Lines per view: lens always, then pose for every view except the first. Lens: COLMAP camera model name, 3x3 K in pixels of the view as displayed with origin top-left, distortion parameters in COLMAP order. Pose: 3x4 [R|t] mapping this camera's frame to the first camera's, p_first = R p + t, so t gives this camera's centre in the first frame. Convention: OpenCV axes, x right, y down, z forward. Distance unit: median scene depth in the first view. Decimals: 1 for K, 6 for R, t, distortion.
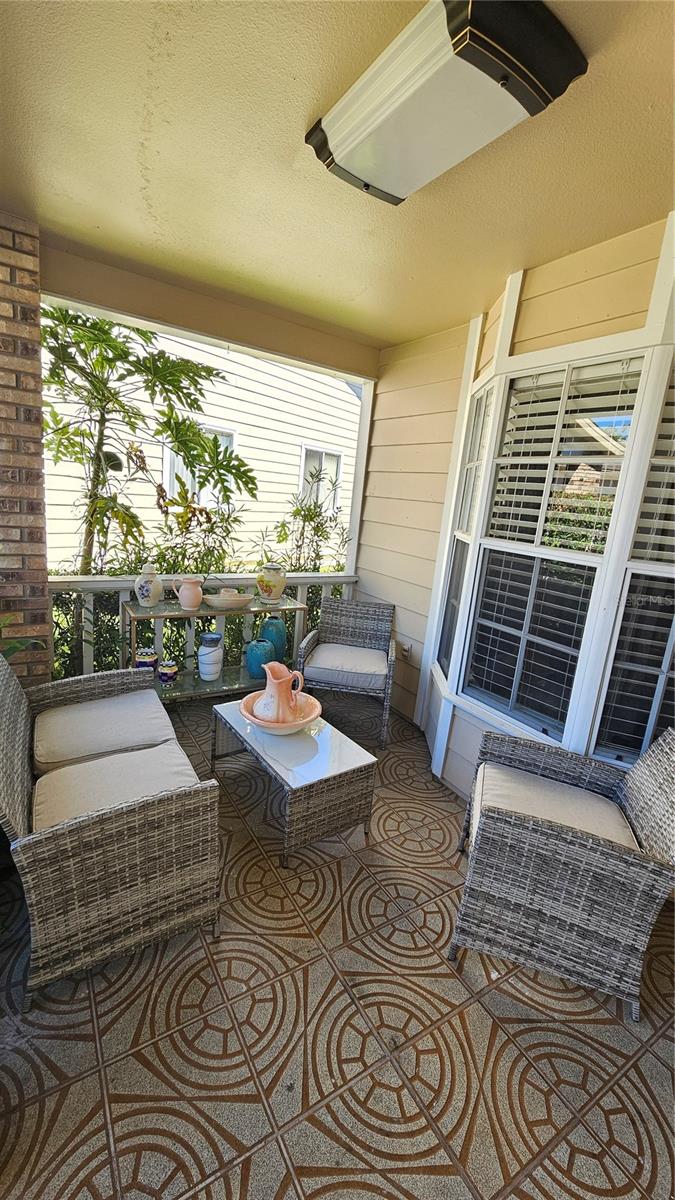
lens RADIAL K [[487.7, 0, 330.8], [0, 487.7, 598.0], [0, 0, 1]] dist [-0.001585, -0.000976]
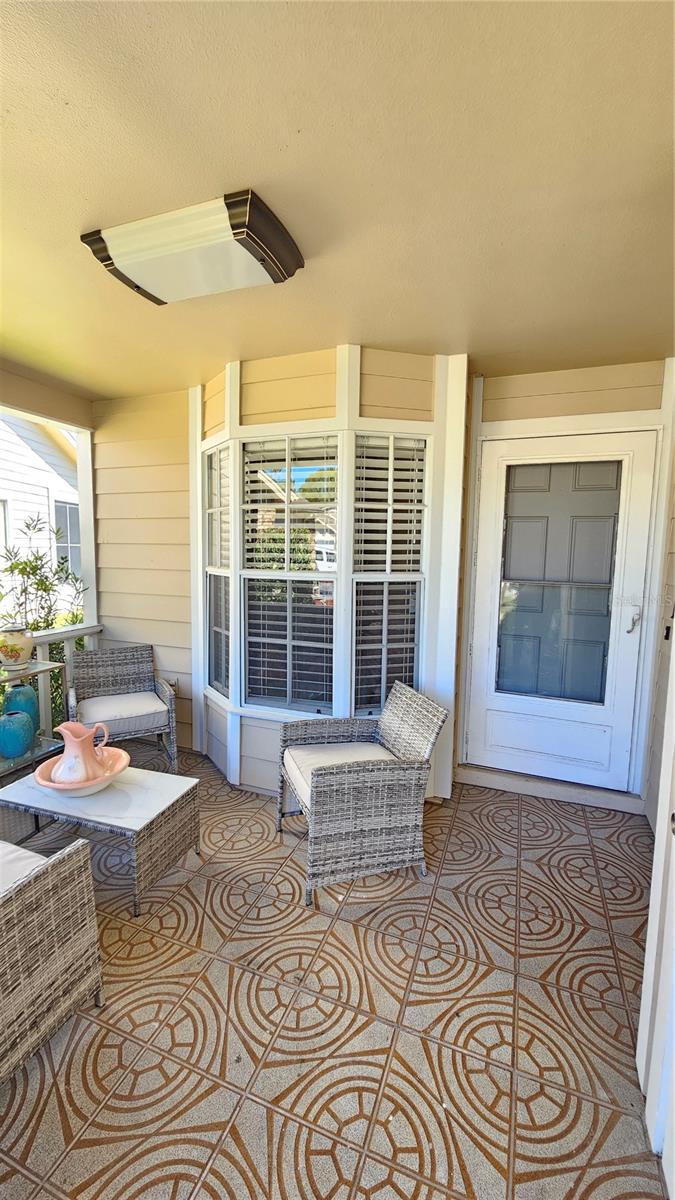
lens RADIAL K [[487.7, 0, 330.8], [0, 487.7, 598.0], [0, 0, 1]] dist [-0.001585, -0.000976]
pose [[0.799563, -0.141855, 0.583588, -0.249201], [0.185091, 0.982611, -0.014742, 0.002731], [-0.571349, 0.119804, 0.811916, -0.103435]]
